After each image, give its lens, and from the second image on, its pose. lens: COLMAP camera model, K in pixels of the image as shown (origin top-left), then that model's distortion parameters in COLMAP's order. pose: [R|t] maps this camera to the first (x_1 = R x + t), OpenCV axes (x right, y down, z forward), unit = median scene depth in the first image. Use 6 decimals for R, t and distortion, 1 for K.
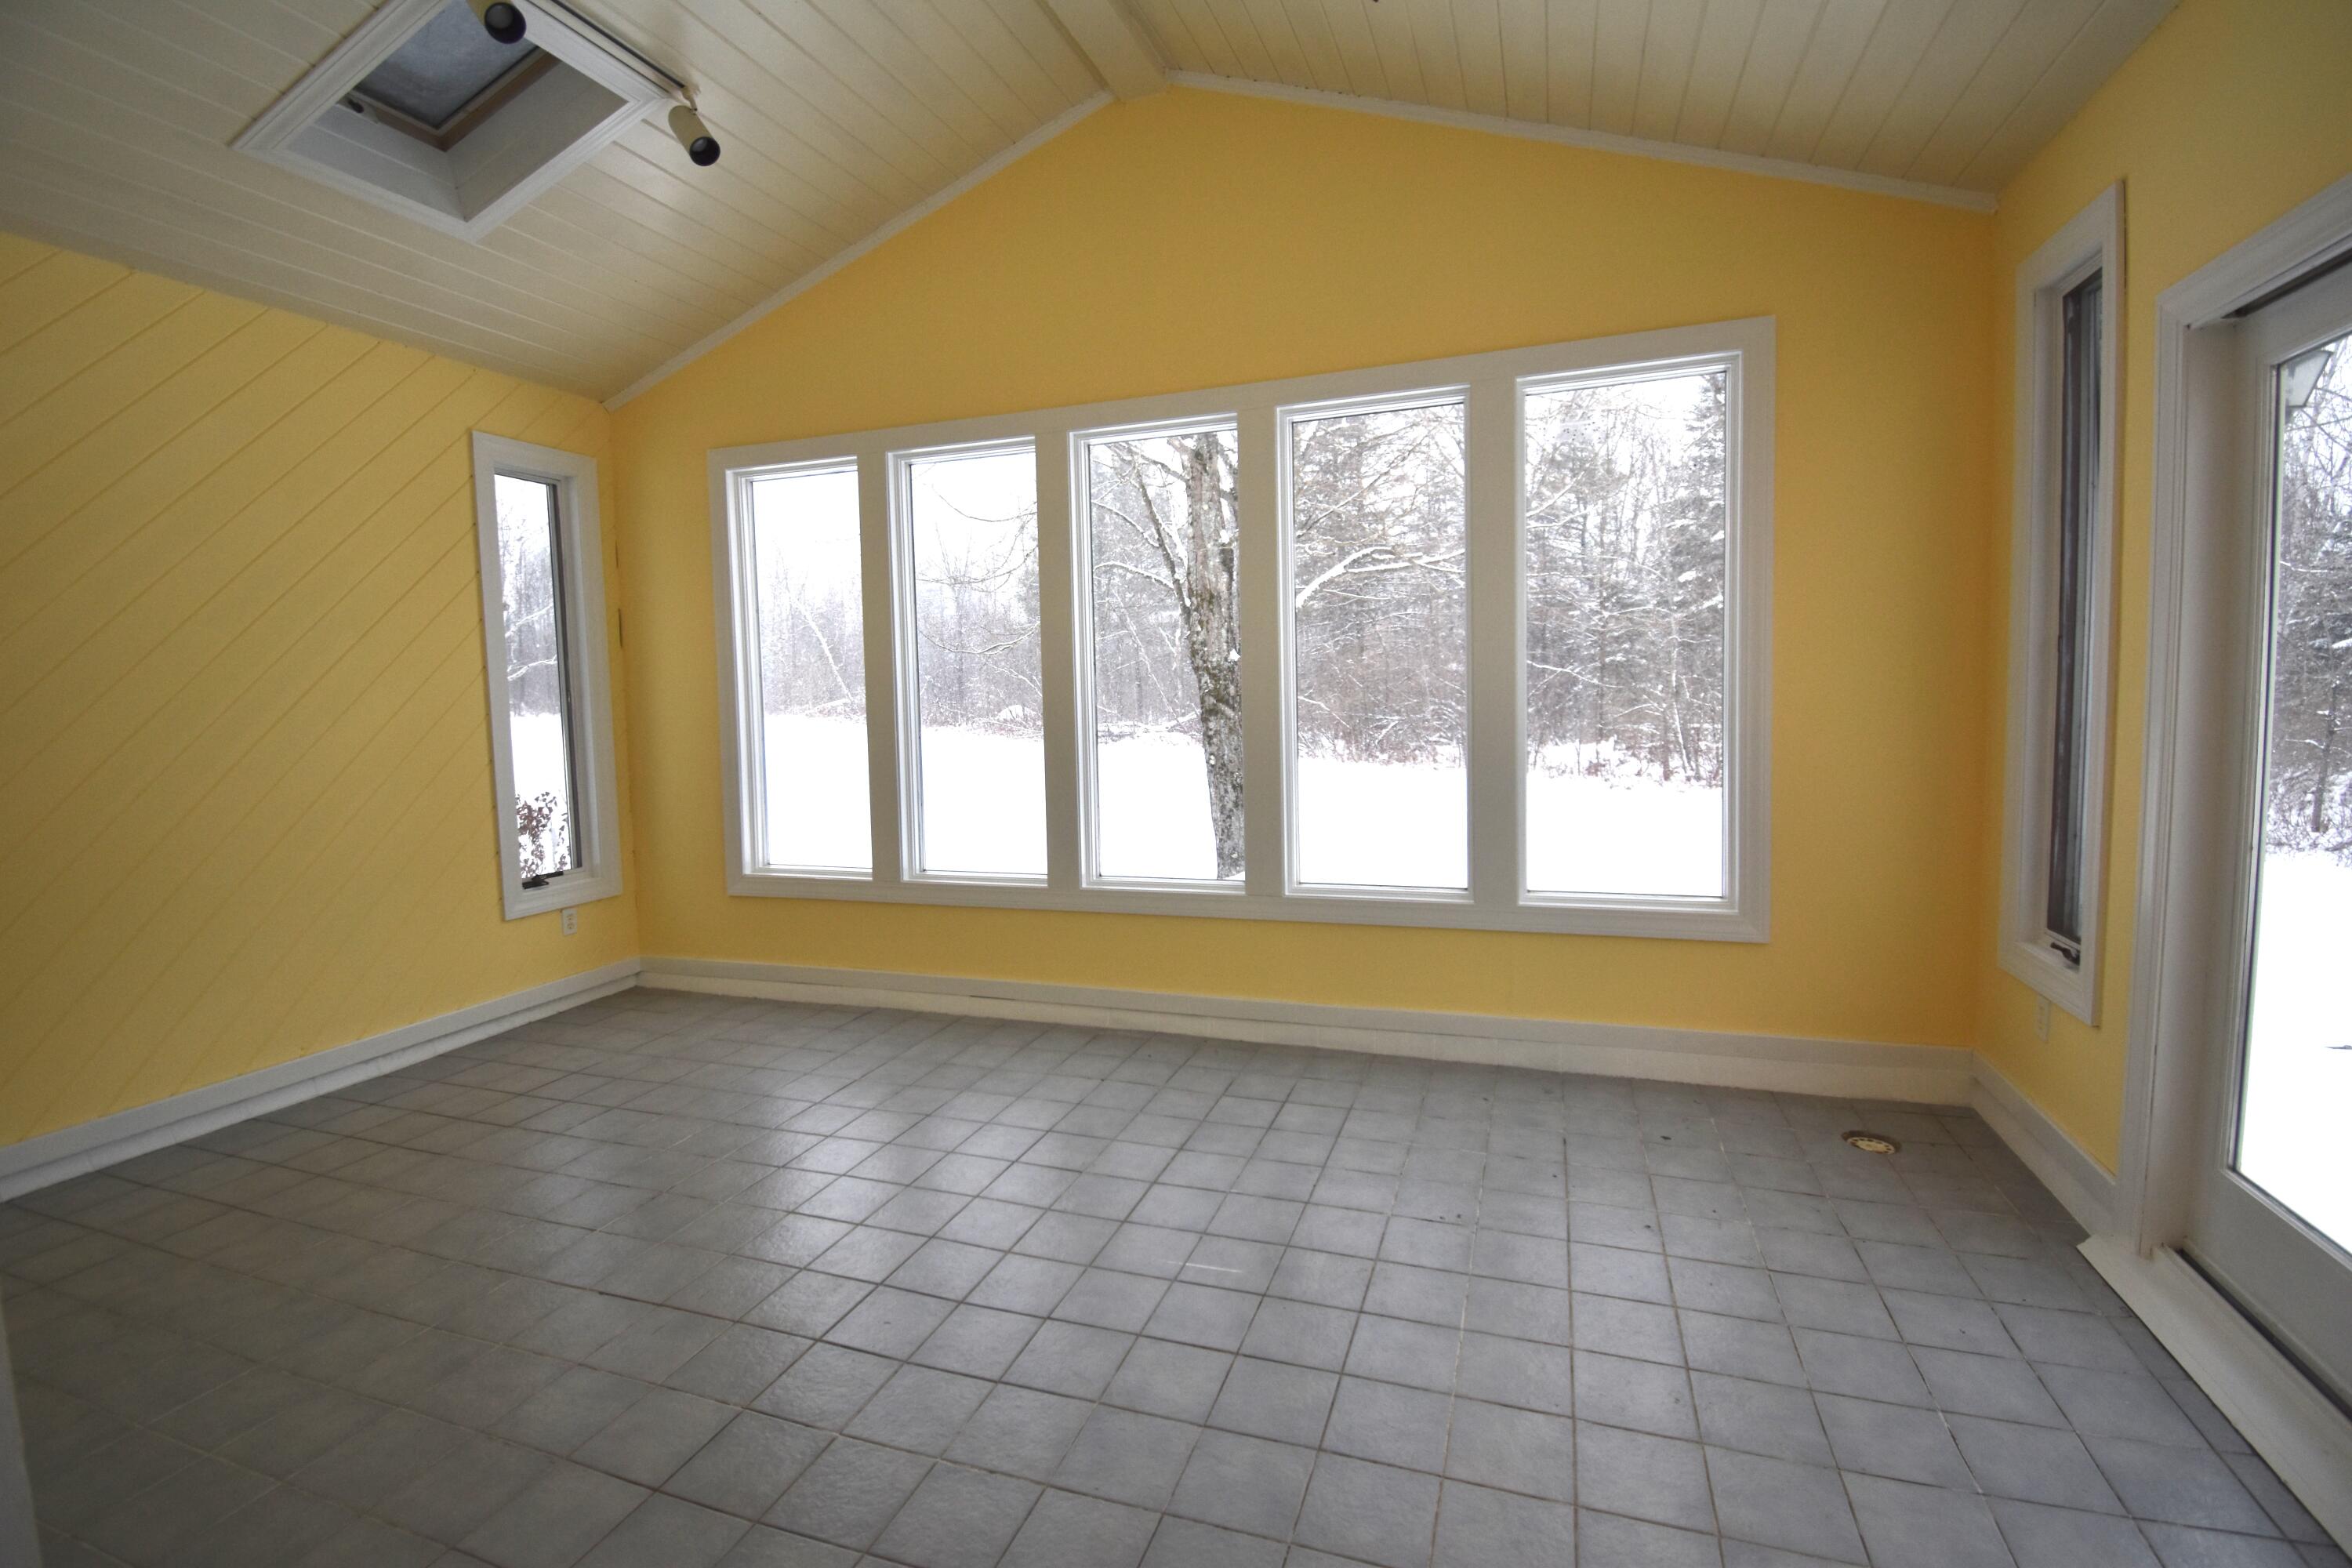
lens RADIAL K [[1038.4, 0, 1189.1], [0, 1038.4, 767.7], [0, 0, 1]] dist [0.026869, -0.029856]
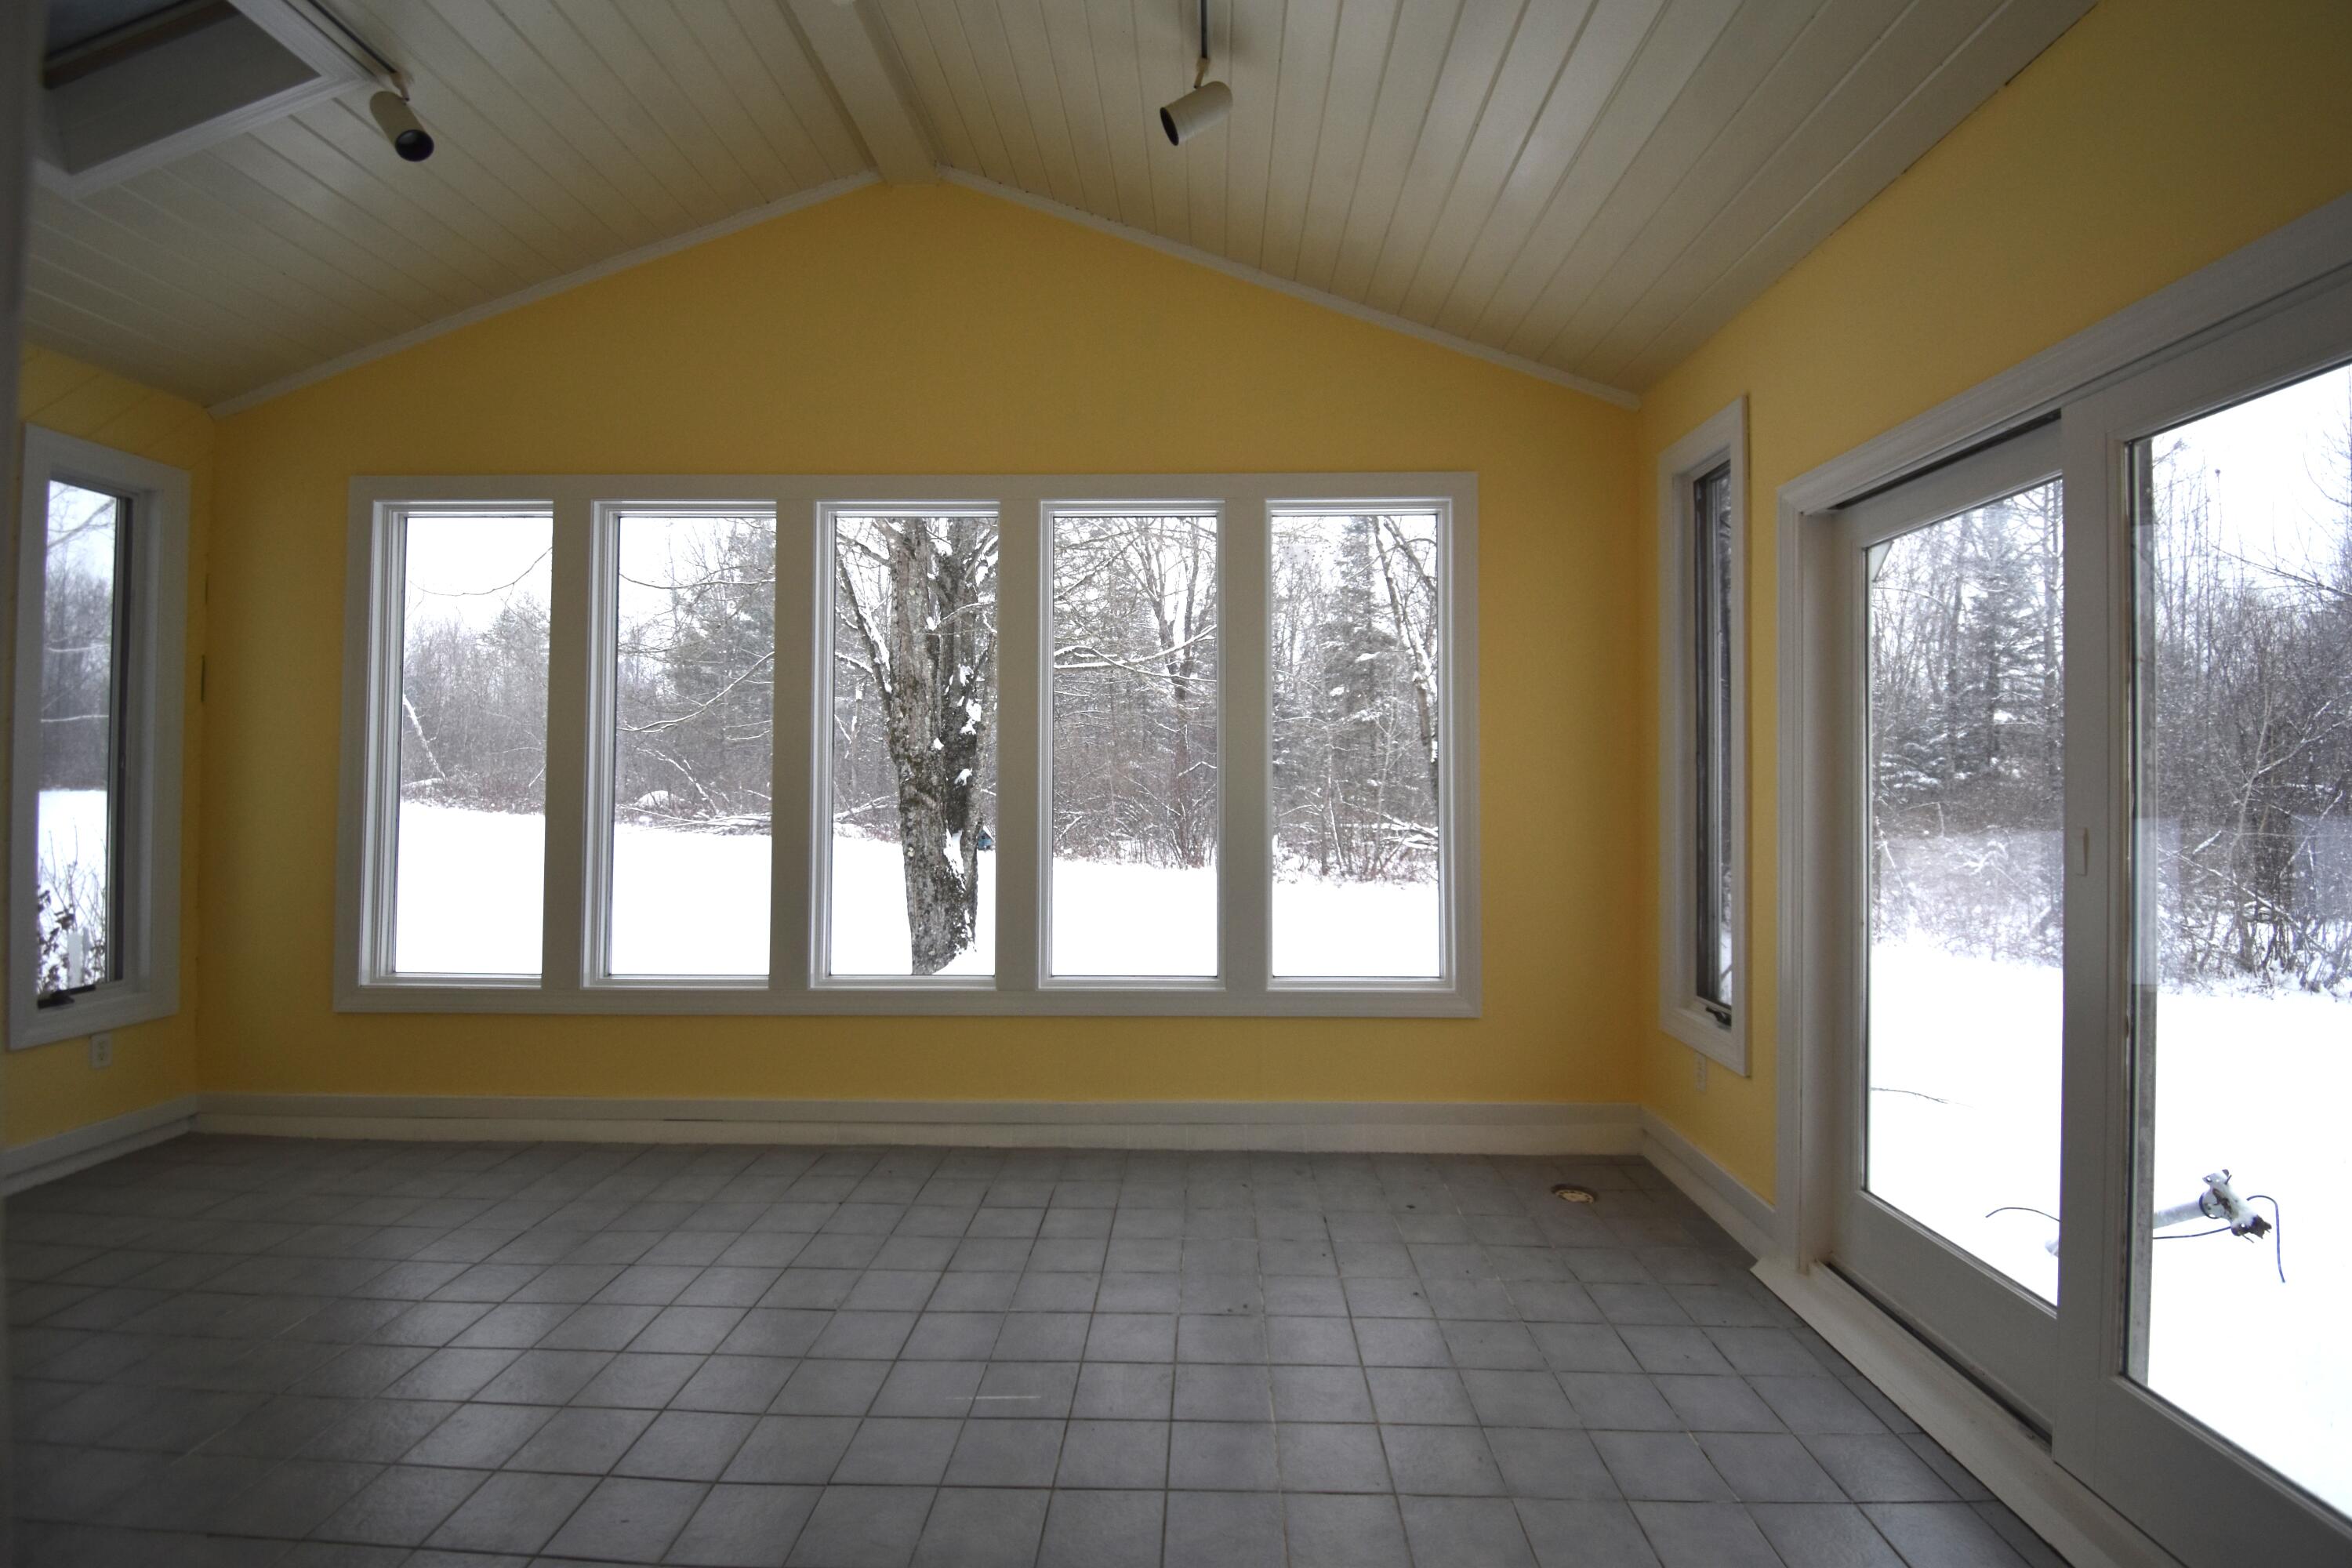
lens RADIAL K [[1038.4, 0, 1189.1], [0, 1038.4, 767.7], [0, 0, 1]] dist [0.026869, -0.029856]
pose [[0.951845, 0.032934, 0.304806, -0.084183], [-0.005090, 0.995774, -0.091699, 0.005661], [-0.306538, 0.085732, 0.947990, 0.017831]]
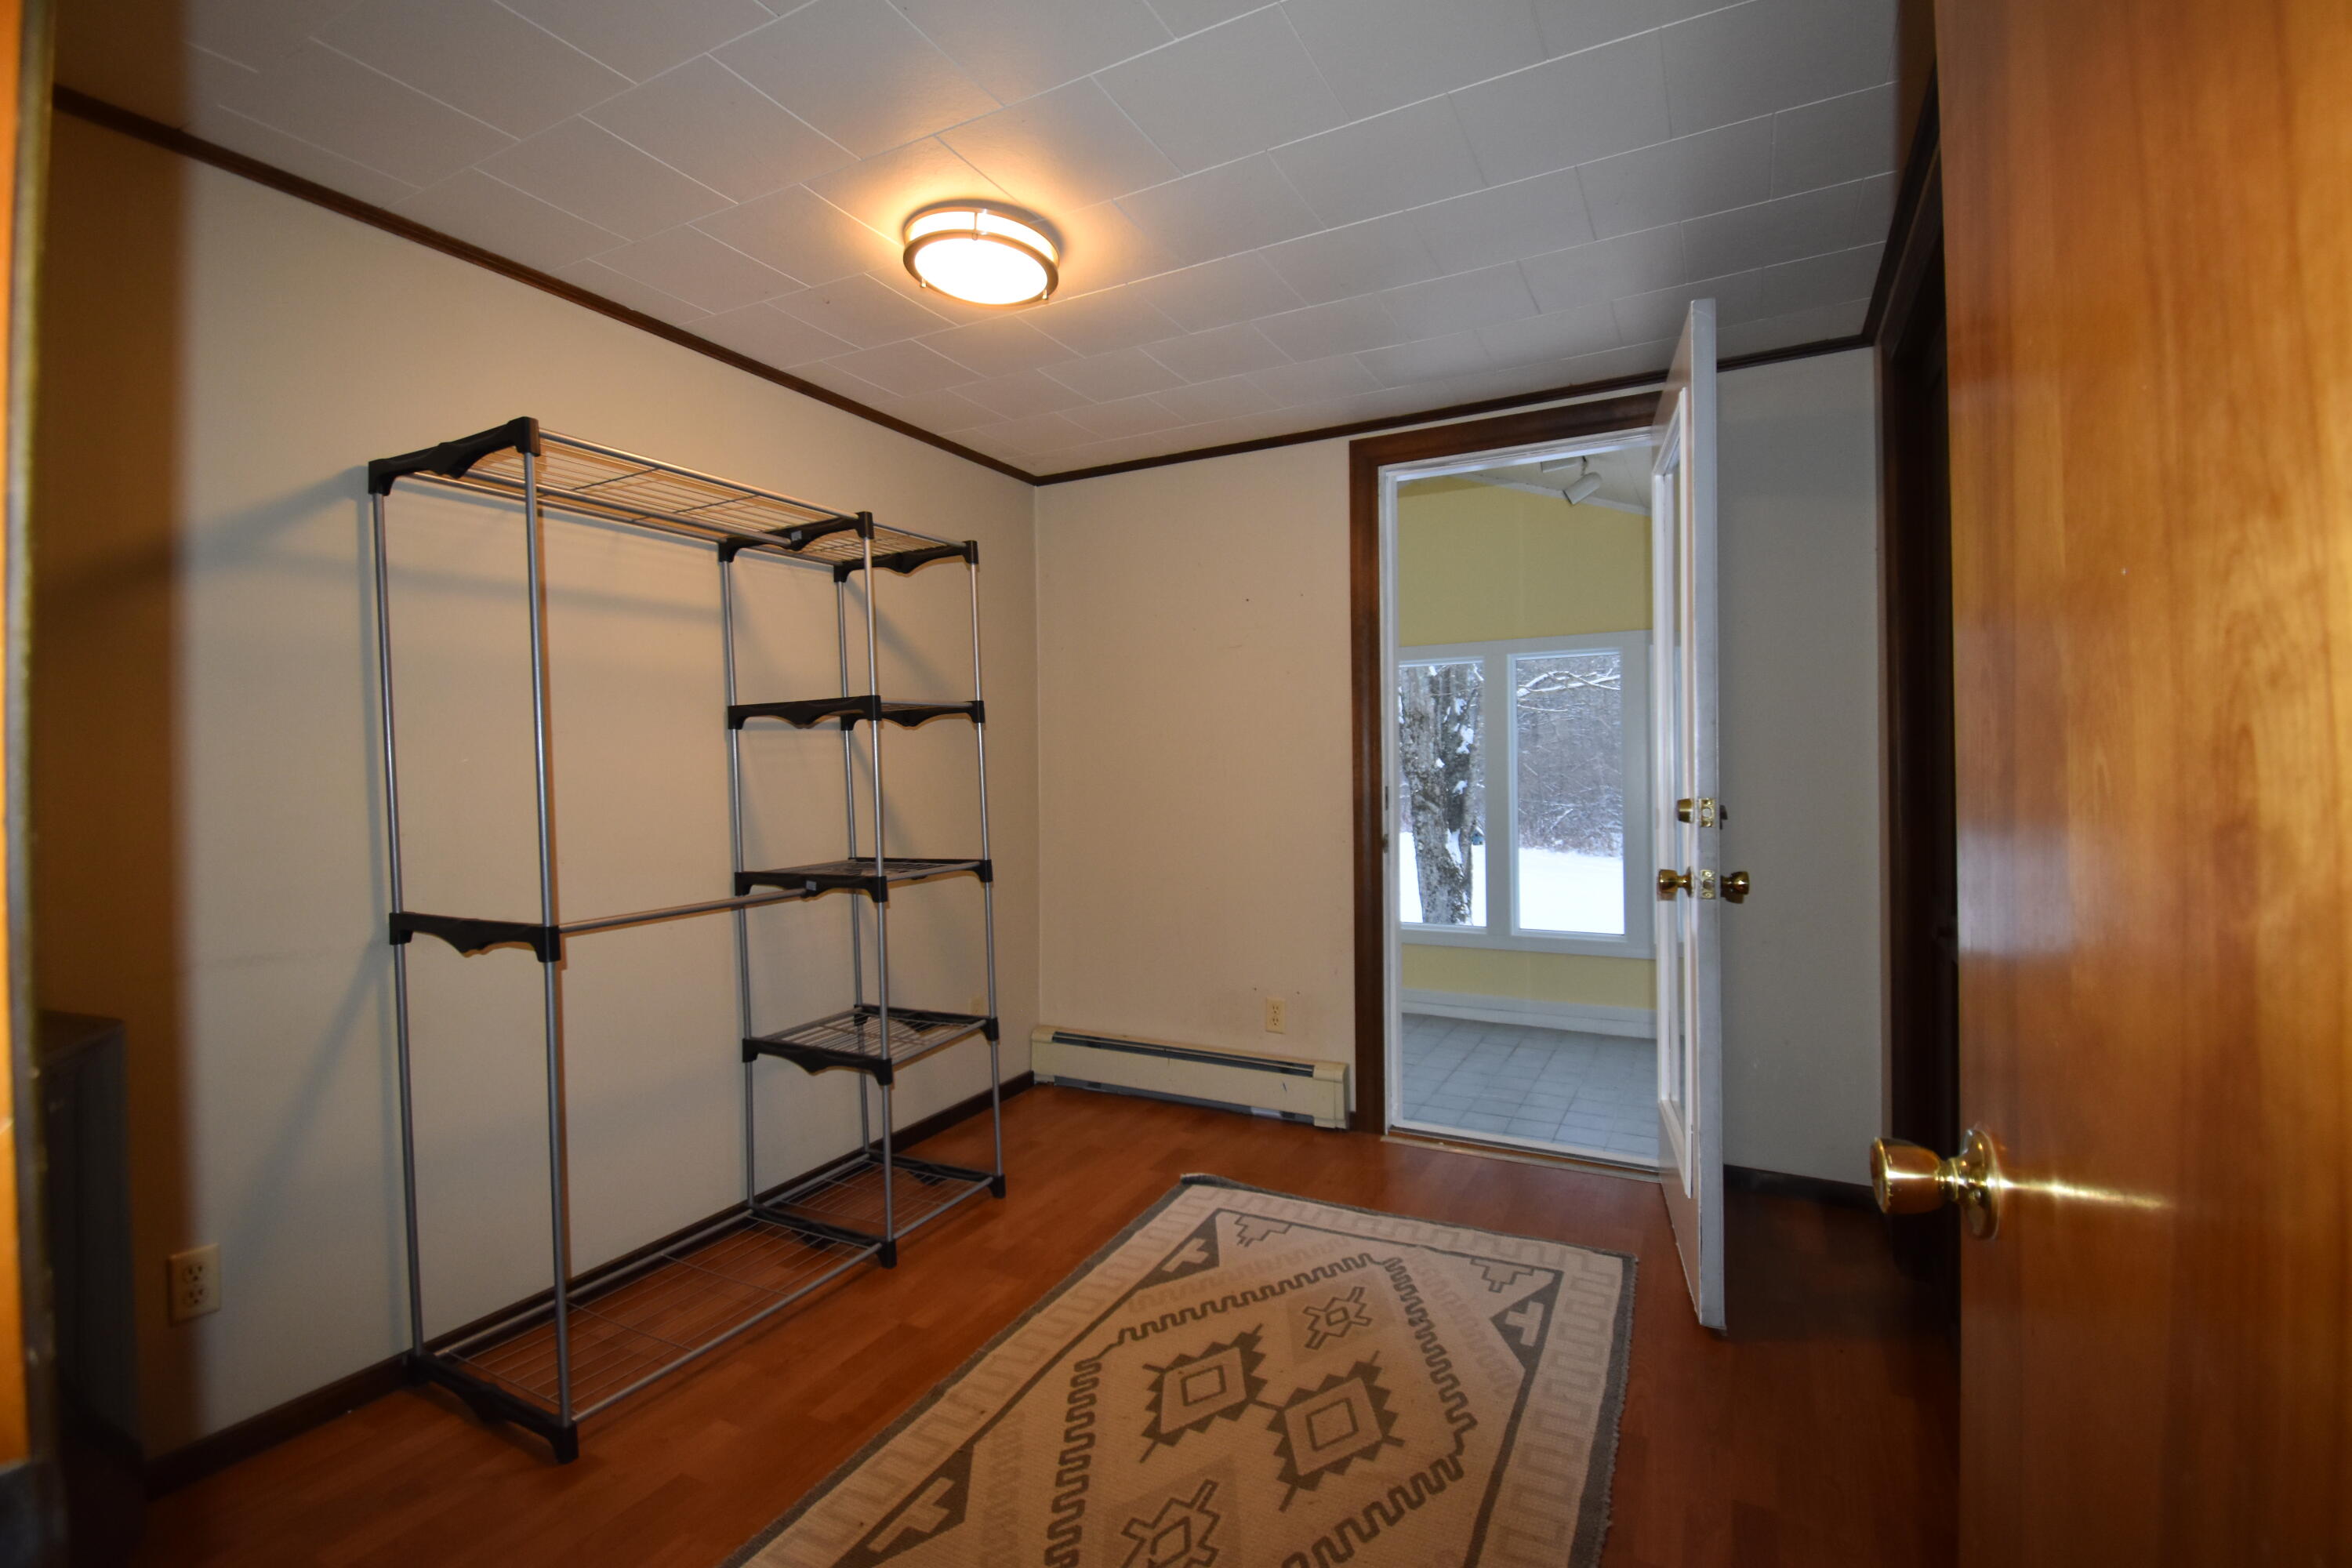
lens RADIAL K [[1038.4, 0, 1189.1], [0, 1038.4, 767.7], [0, 0, 1]] dist [0.026869, -0.029856]
pose [[0.988134, 0.014514, -0.152910, -0.186314], [-0.025481, 0.997221, -0.070003, -0.019668], [0.151469, 0.073069, 0.985758, -0.849423]]
